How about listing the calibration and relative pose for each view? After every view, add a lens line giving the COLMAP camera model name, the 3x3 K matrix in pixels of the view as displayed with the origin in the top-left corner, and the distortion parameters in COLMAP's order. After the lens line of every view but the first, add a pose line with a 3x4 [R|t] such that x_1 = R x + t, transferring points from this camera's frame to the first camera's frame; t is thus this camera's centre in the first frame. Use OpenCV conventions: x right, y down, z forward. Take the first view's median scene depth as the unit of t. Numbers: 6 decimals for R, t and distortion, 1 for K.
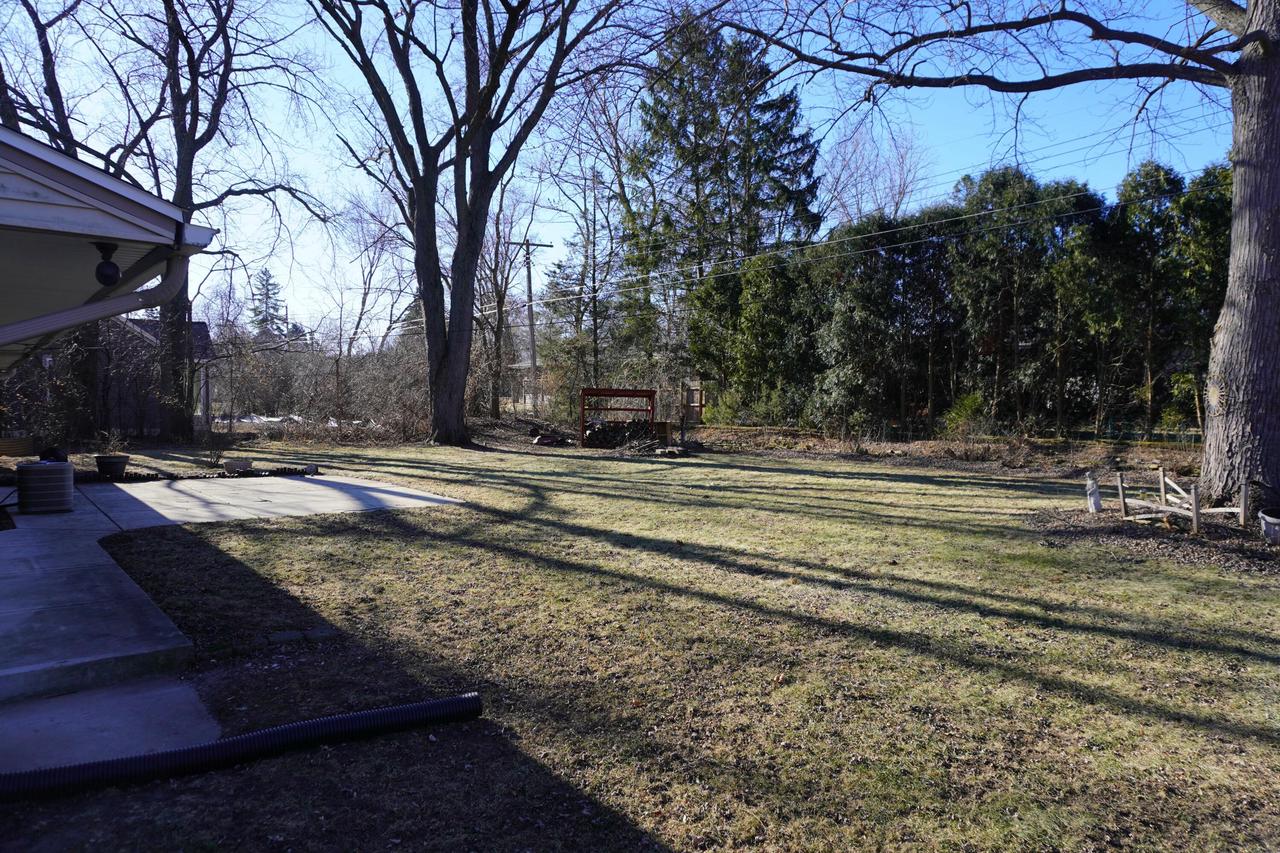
lens RADIAL K [[857.8, 0, 637.9], [0, 857.8, 426.1], [0, 0, 1]] dist [-0.042722, 0.030112]
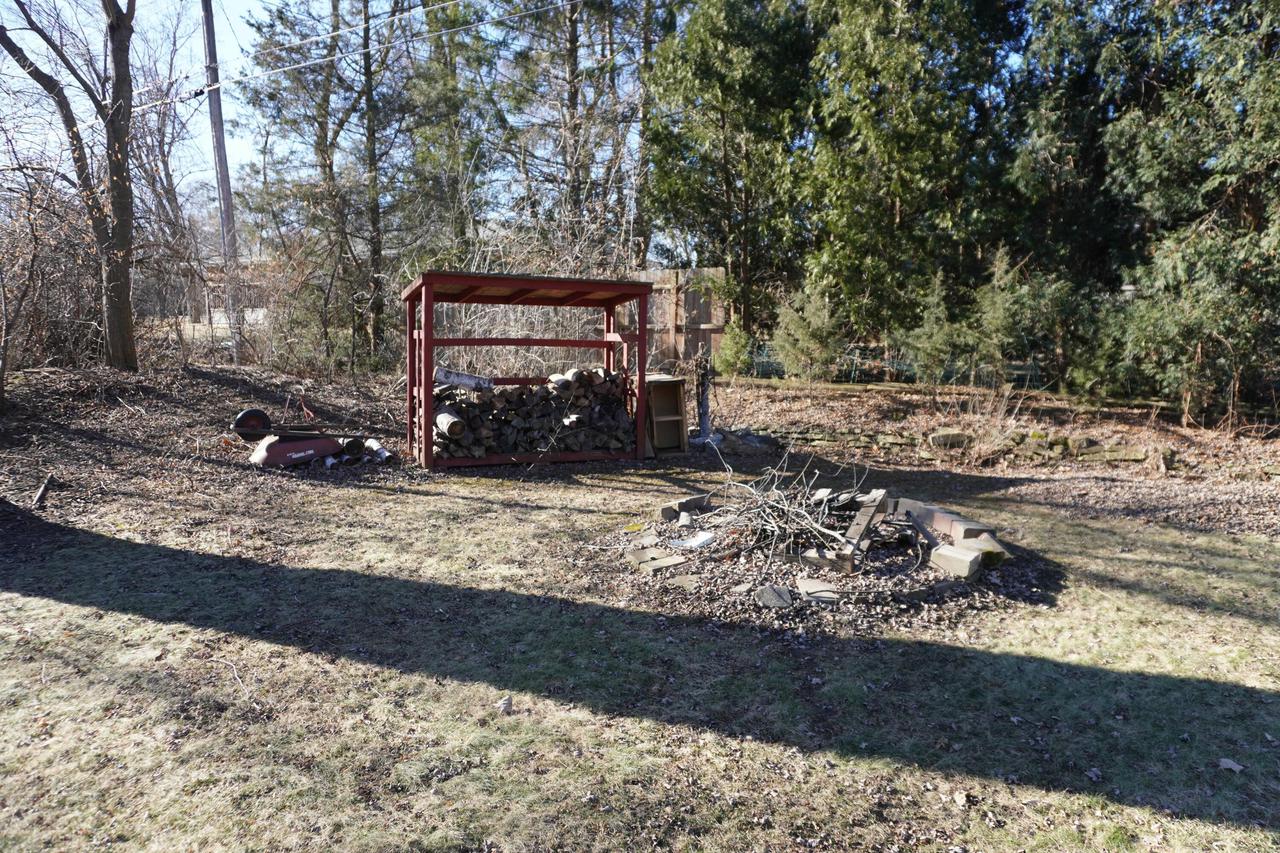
lens RADIAL K [[857.8, 0, 640.3], [0, 857.8, 426.1], [0, 0, 1]] dist [-0.042722, 0.030112]
pose [[0.945098, -0.038563, 0.324505, -0.067131], [0.008420, 0.995557, 0.093786, -0.013518], [-0.326680, -0.085905, 0.941223, 0.508203]]
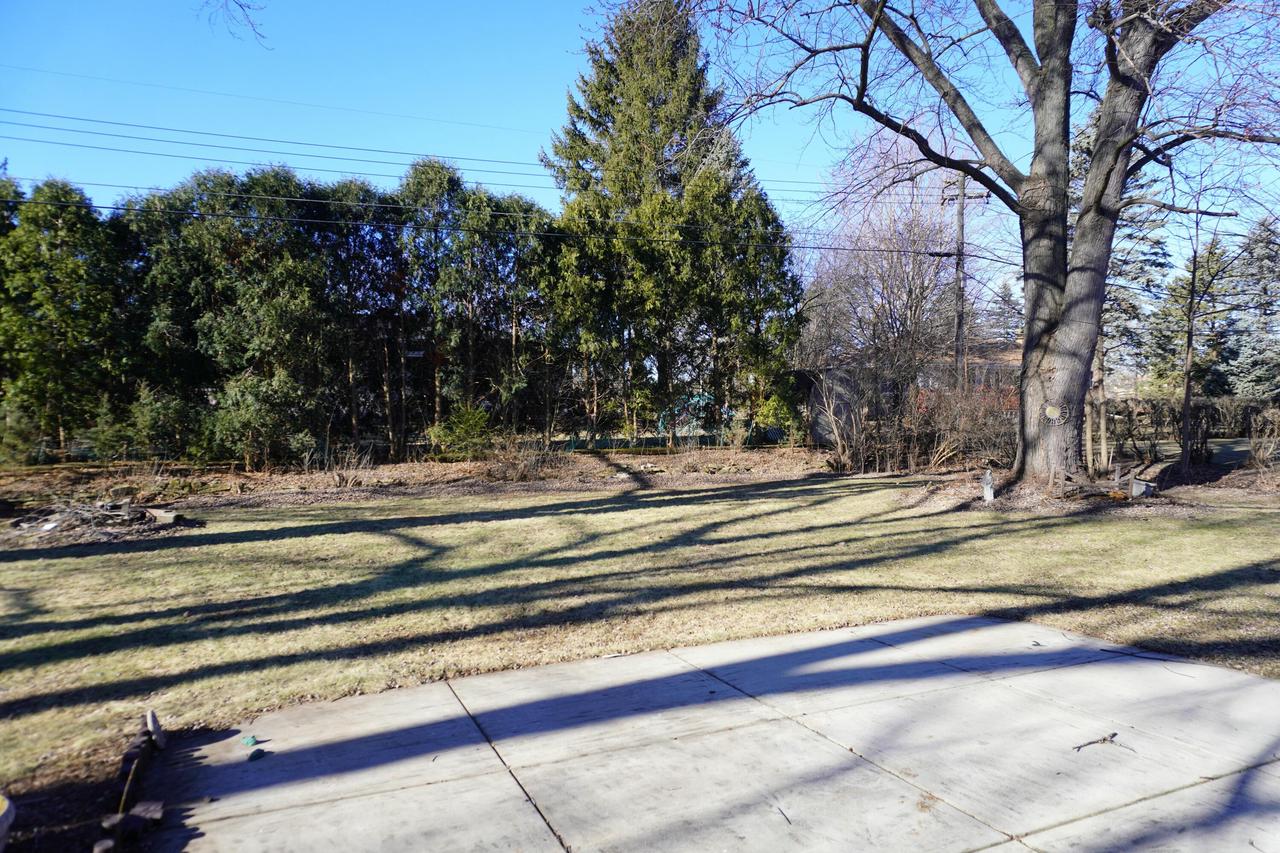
lens RADIAL K [[857.8, 0, 632.1], [0, 857.8, 425.2], [0, 0, 1]] dist [-0.042722, 0.030112]
pose [[0.246688, -0.026975, 0.968720, -0.257636], [0.038821, 0.999085, 0.017935, -0.016523], [-0.968317, 0.033182, 0.247509, 0.351467]]
